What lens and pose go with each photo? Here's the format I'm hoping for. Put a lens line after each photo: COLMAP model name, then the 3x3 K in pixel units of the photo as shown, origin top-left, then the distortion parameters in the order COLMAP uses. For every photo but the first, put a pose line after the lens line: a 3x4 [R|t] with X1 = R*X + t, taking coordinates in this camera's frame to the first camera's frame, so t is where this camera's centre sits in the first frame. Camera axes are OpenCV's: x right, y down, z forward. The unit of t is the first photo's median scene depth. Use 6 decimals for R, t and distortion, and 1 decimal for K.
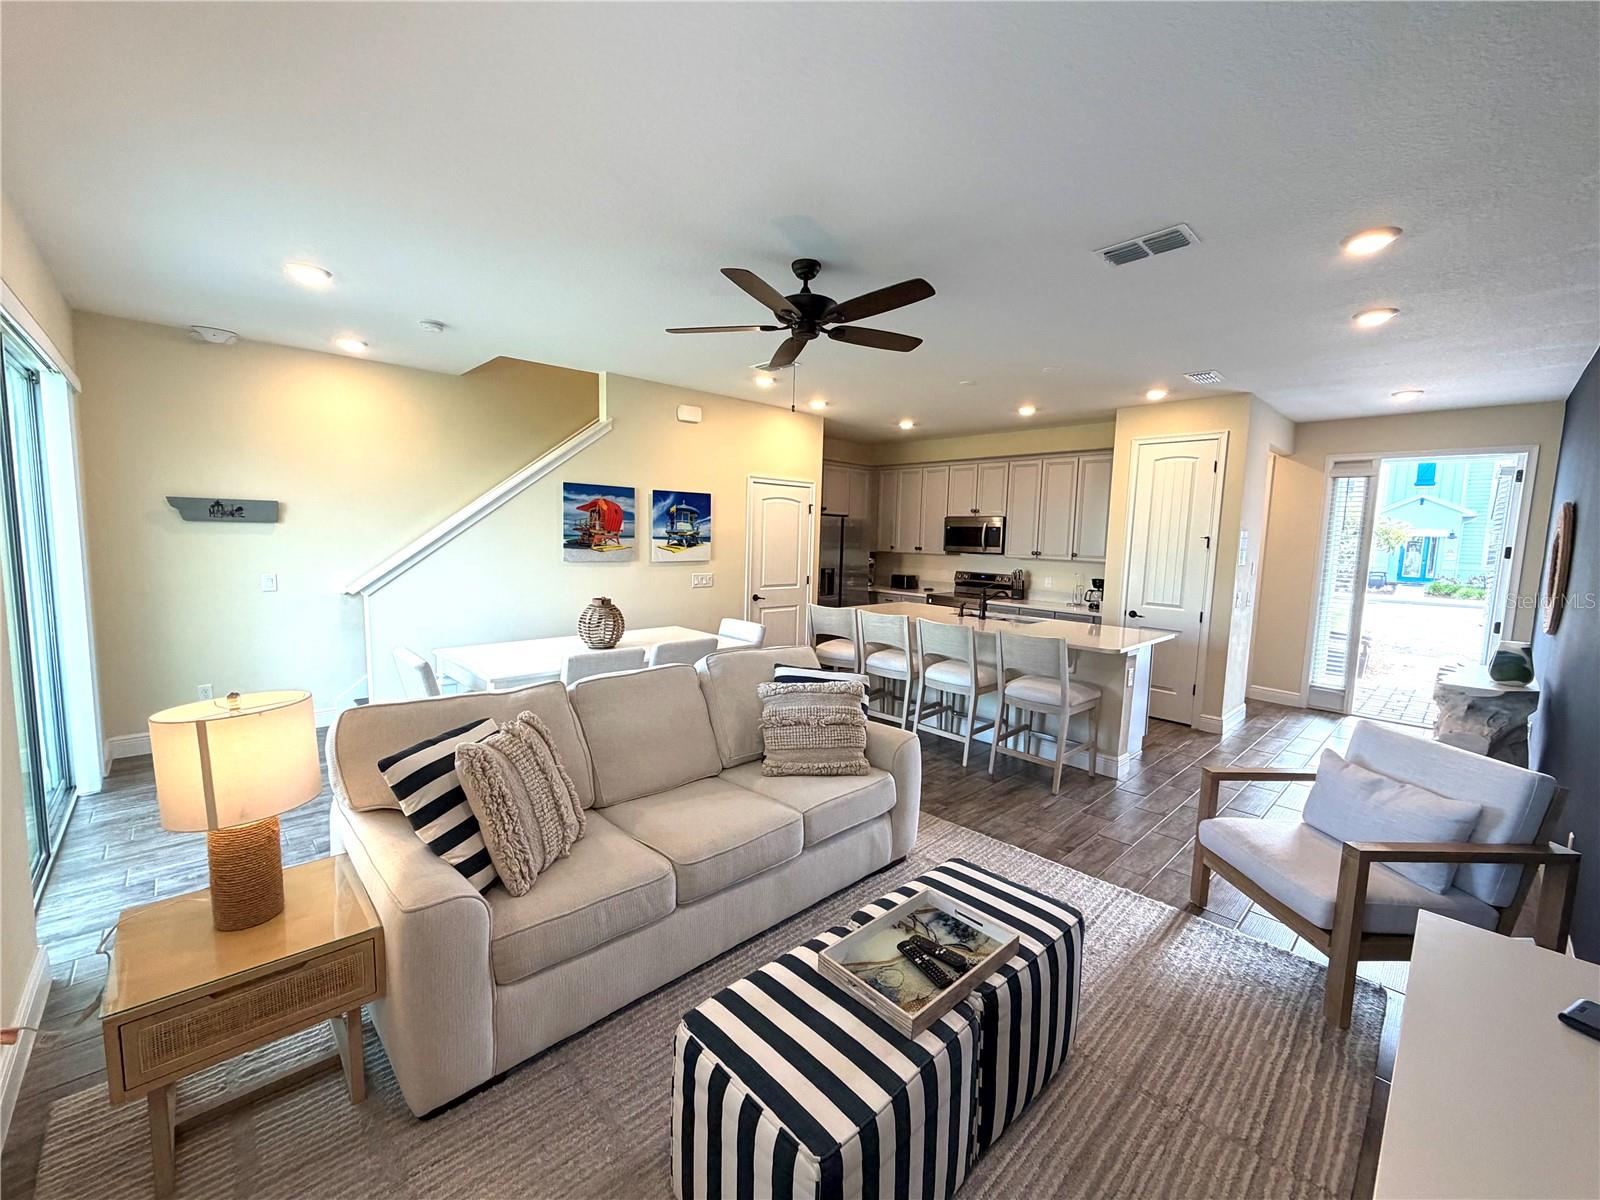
lens RADIAL K [[640.0, 0, 799.5], [0, 640.0, 605.1], [0, 0, 1]] dist [-0.002832, -0.000046]
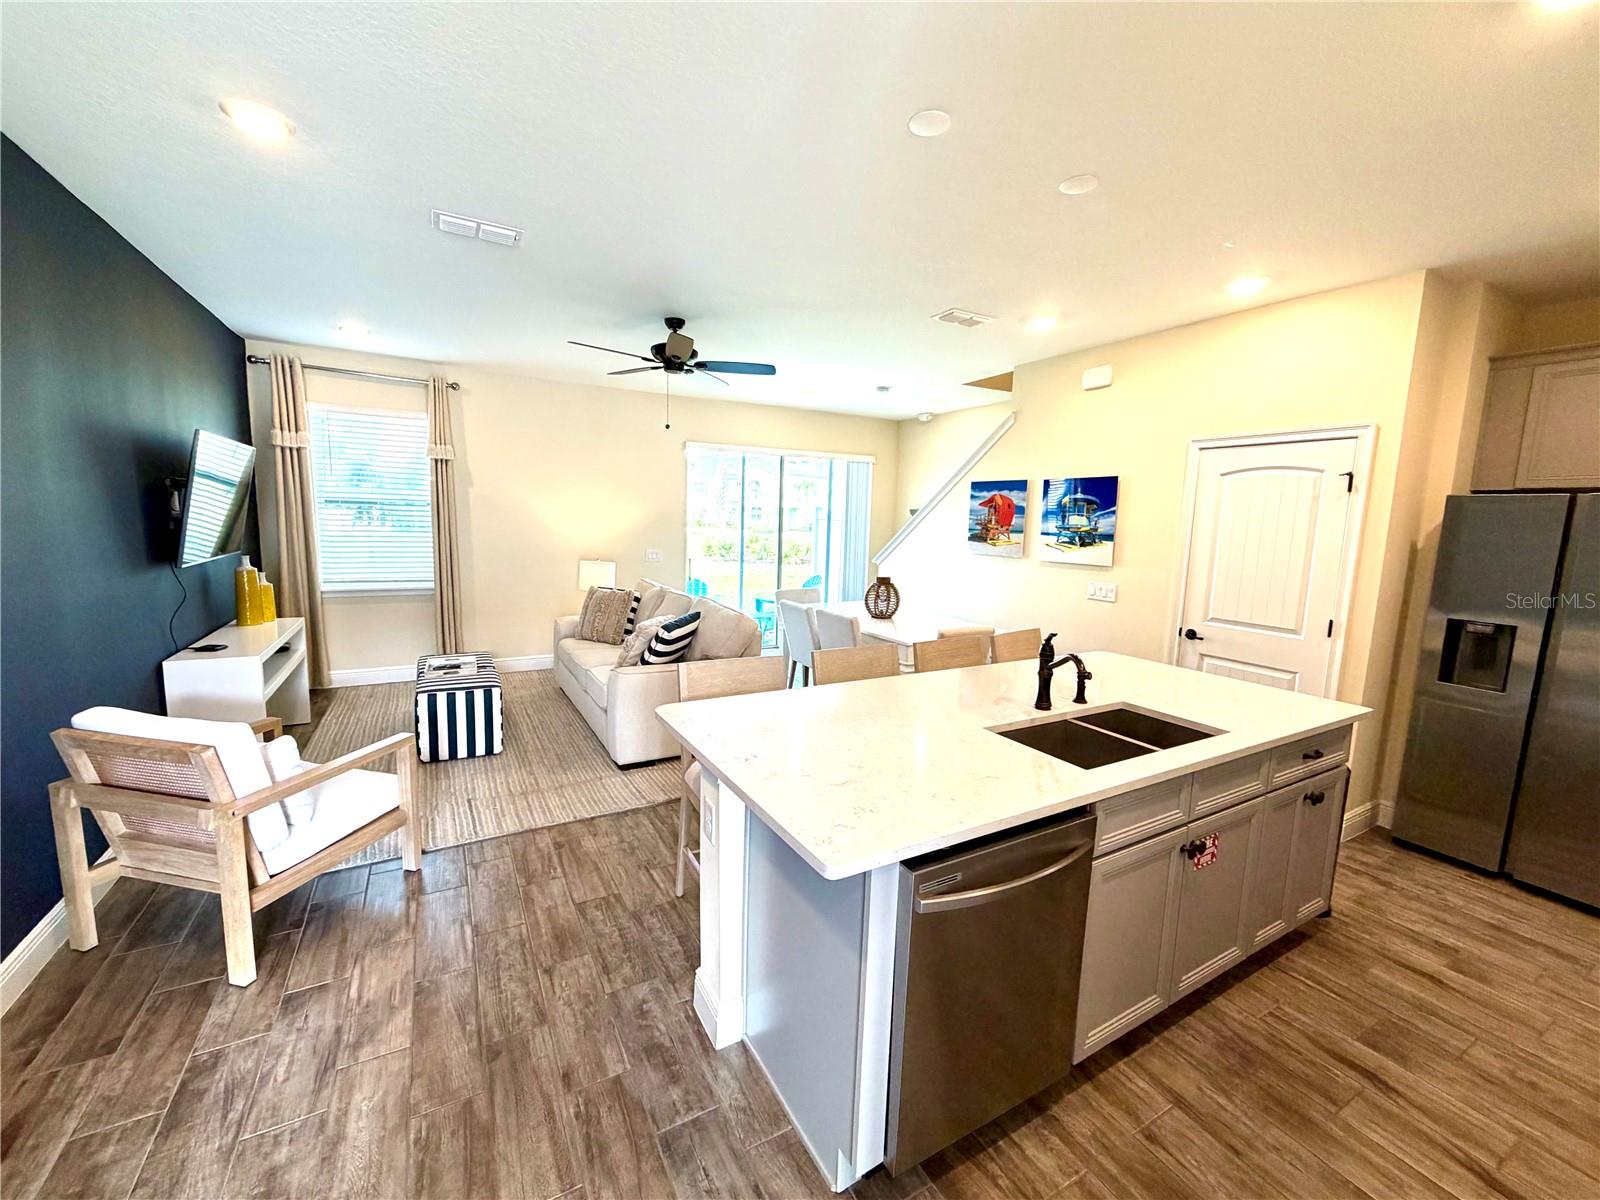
lens RADIAL K [[640.0, 0, 800.8], [0, 640.0, 602.4], [0, 0, 1]] dist [-0.002832, -0.000046]
pose [[-0.237426, 0.094541, -0.966794, 0.685654], [-0.147107, 0.980275, 0.131986, -0.075768], [0.960202, 0.173559, -0.218835, 0.845862]]
